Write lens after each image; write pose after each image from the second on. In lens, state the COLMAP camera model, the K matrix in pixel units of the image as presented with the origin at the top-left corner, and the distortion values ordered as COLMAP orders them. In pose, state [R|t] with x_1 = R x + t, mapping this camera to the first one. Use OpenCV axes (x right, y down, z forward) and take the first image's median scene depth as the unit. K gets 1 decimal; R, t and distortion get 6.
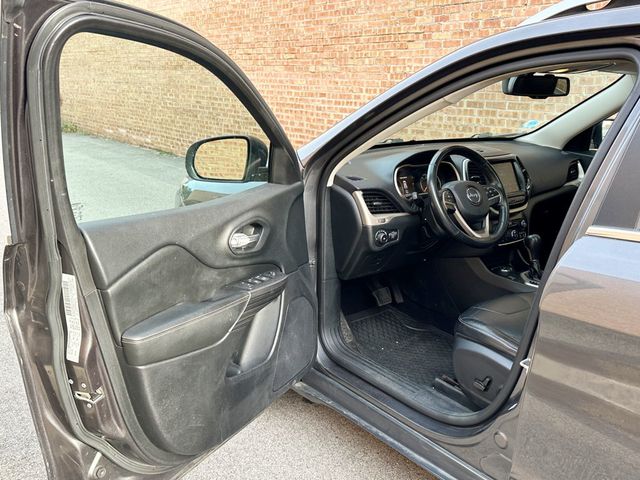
lens RADIAL K [[572.0, 0, 323.0], [0, 572.0, 252.5], [0, 0, 1]] dist [0.040259, -0.097189]
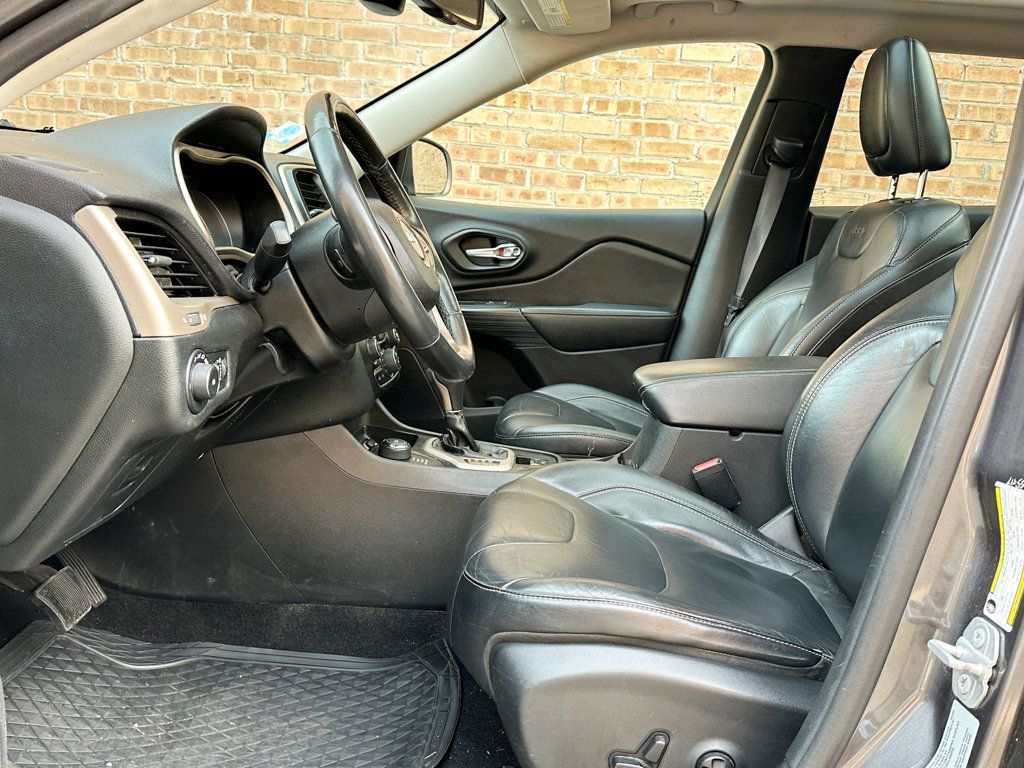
lens RADIAL K [[915.1, 0, 513.0], [0, 915.1, 403.1], [0, 0, 1]] dist [0.040259, -0.097189]
pose [[0.635846, -0.115180, 0.763174, -0.139509], [0.161215, 0.986811, 0.014614, 0.002771], [-0.754791, 0.113743, 0.646028, 0.586186]]
